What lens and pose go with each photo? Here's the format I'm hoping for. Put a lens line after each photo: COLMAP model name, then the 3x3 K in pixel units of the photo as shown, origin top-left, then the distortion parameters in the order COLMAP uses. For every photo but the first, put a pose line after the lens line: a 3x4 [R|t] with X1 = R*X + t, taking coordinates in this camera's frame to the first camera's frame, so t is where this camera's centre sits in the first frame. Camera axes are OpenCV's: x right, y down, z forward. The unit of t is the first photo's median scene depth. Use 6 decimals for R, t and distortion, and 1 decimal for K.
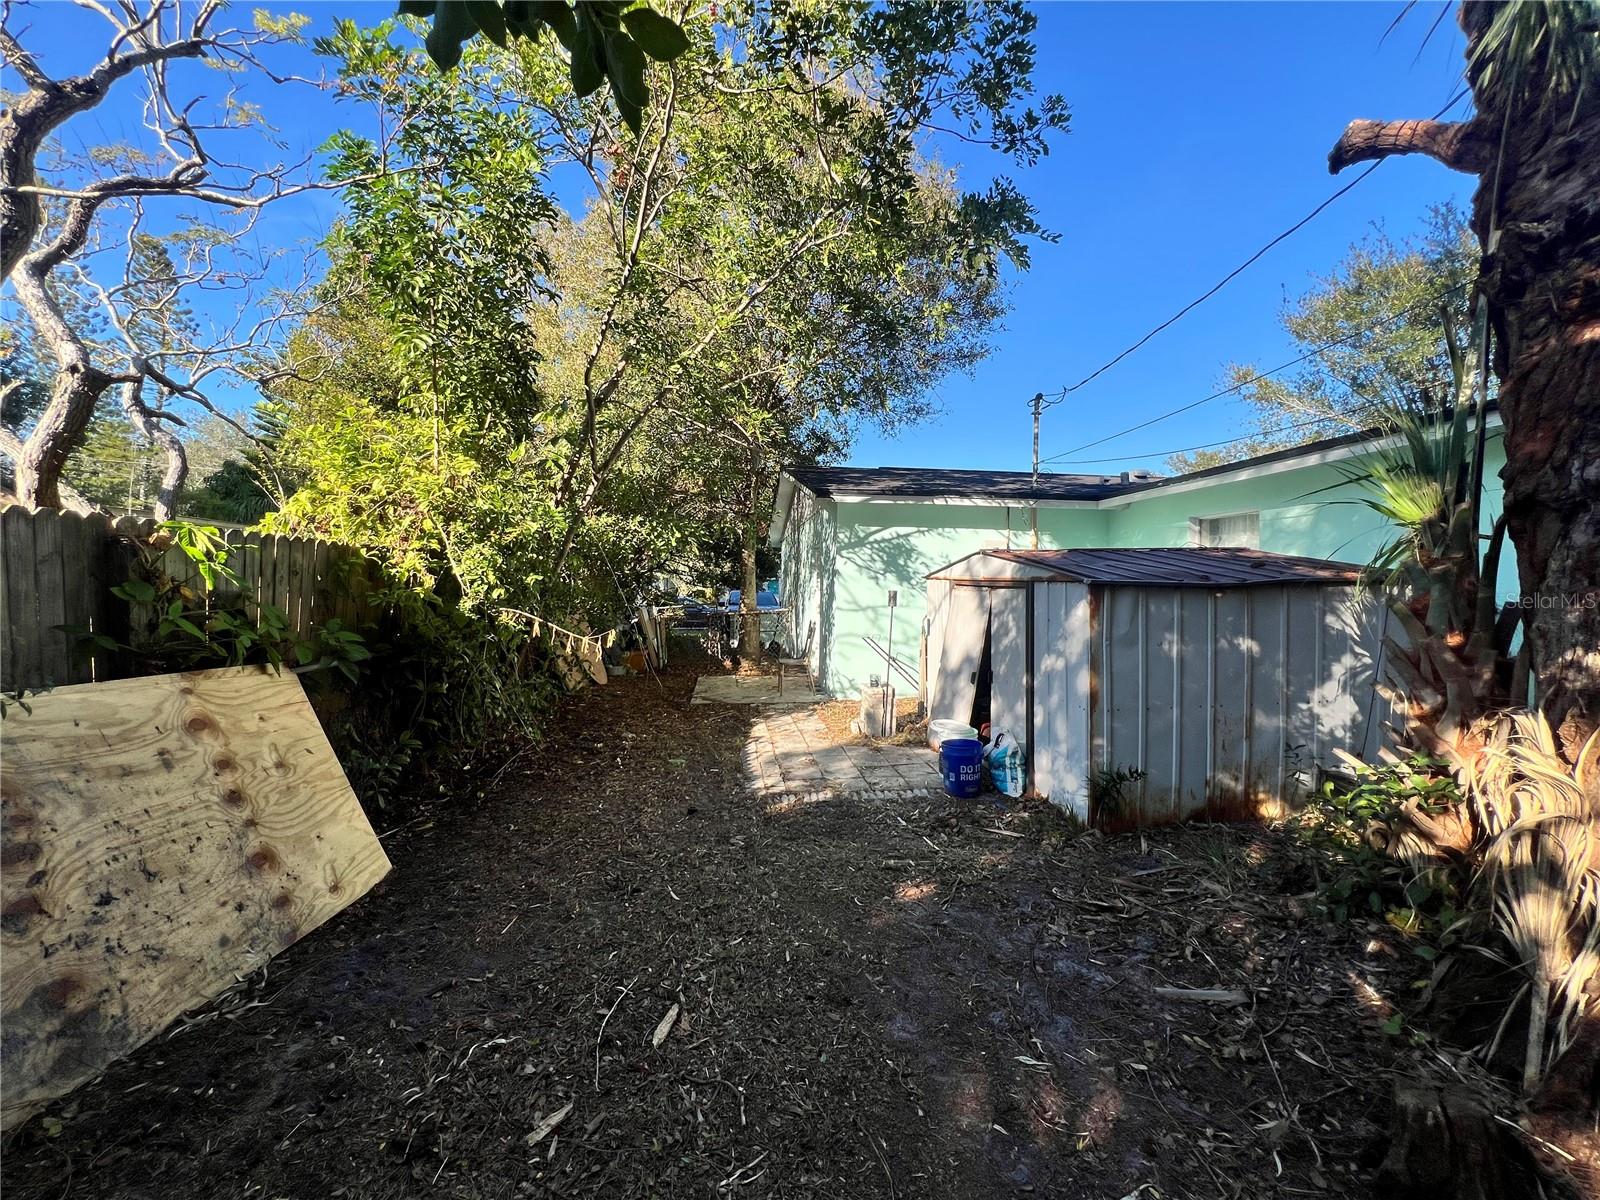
lens RADIAL K [[644.3, 0, 807.1], [0, 644.3, 599.8], [0, 0, 1]] dist [-0.000836, 0.000327]
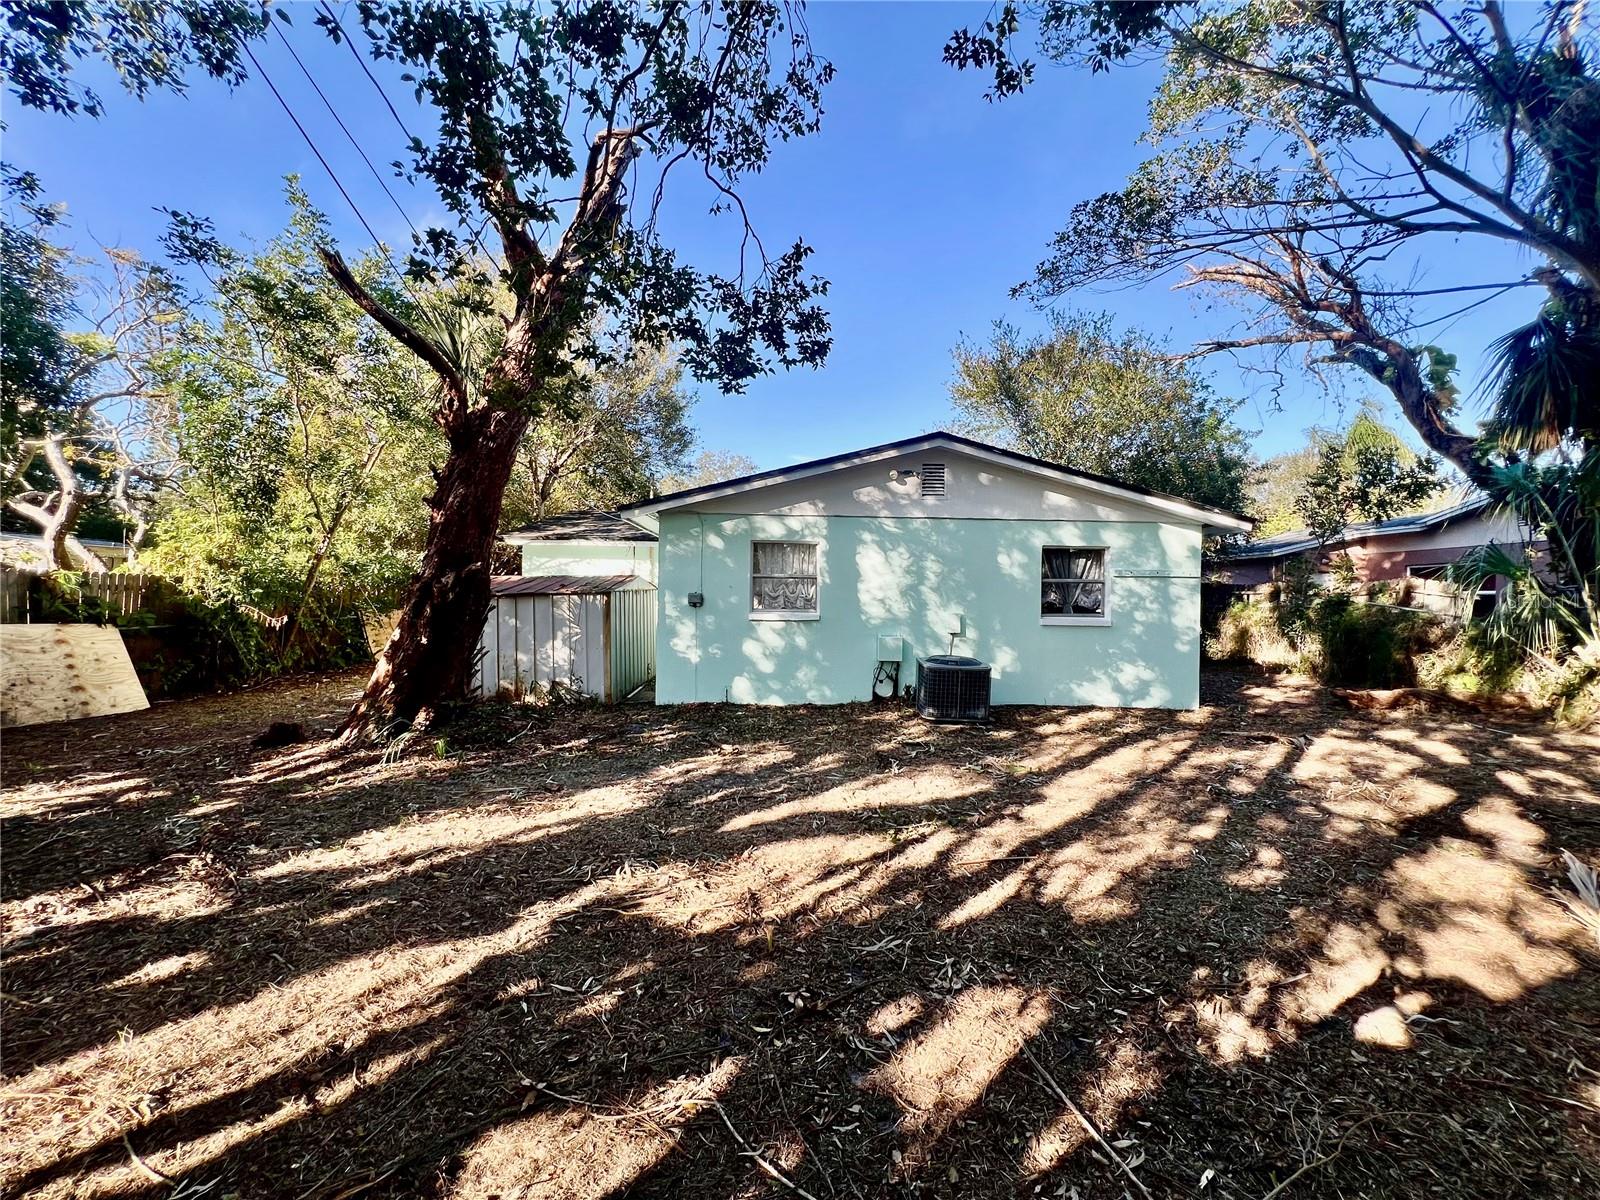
lens RADIAL K [[644.3, 0, 796.3], [0, 644.3, 600.3], [0, 0, 1]] dist [-0.000836, 0.000327]
pose [[0.994095, 0.003078, -0.108468, 2.088238], [-0.005166, 0.999807, -0.018972, 0.035865], [0.108389, 0.019421, 0.993919, -1.197839]]
